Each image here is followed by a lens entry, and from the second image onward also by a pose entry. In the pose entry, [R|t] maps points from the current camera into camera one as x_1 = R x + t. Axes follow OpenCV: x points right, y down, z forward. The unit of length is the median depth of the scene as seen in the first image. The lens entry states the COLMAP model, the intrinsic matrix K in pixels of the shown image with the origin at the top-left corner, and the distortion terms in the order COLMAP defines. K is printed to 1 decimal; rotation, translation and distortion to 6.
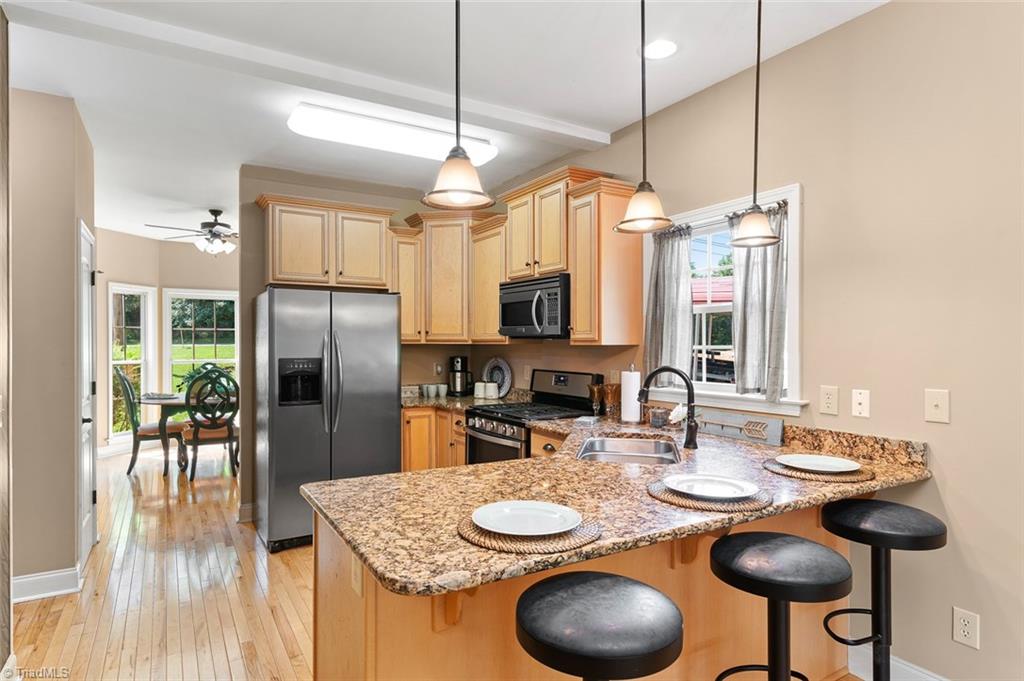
lens RADIAL K [[580.4, 0, 510.8], [0, 580.4, 340.9], [0, 0, 1]] dist [-0.000612, -0.000226]
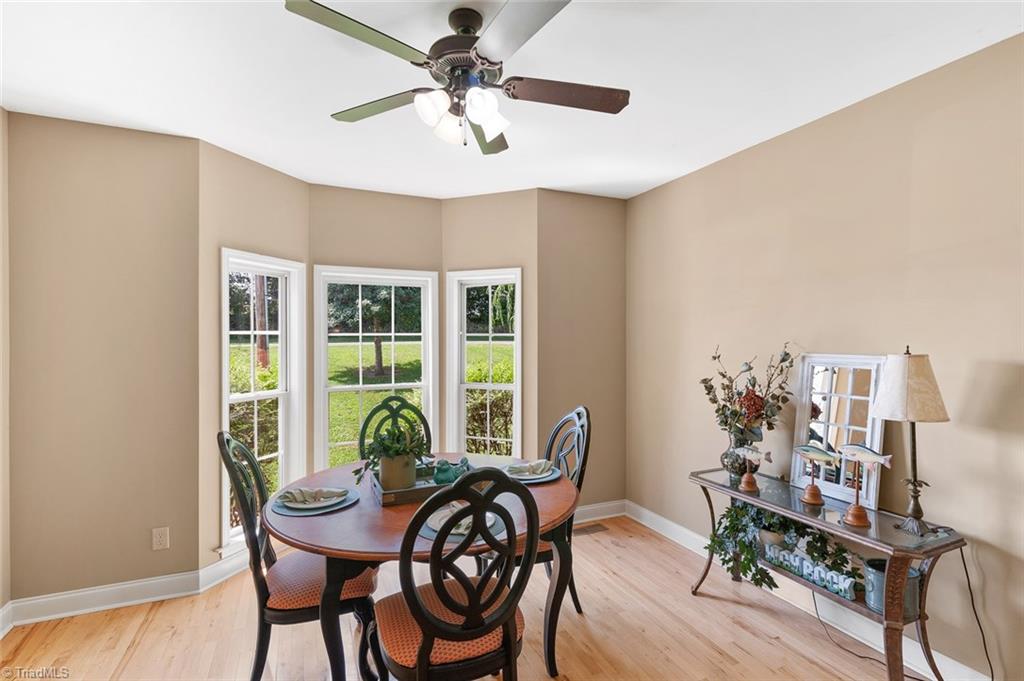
lens RADIAL K [[470.9, 0, 513.4], [0, 470.9, 338.1], [0, 0, 1]] dist [-0.001359, -0.000049]
pose [[0.991435, -0.005477, -0.130487, -0.417423], [0.007375, 0.999874, 0.014070, -0.023504], [0.130393, -0.014911, 0.991350, 0.679860]]
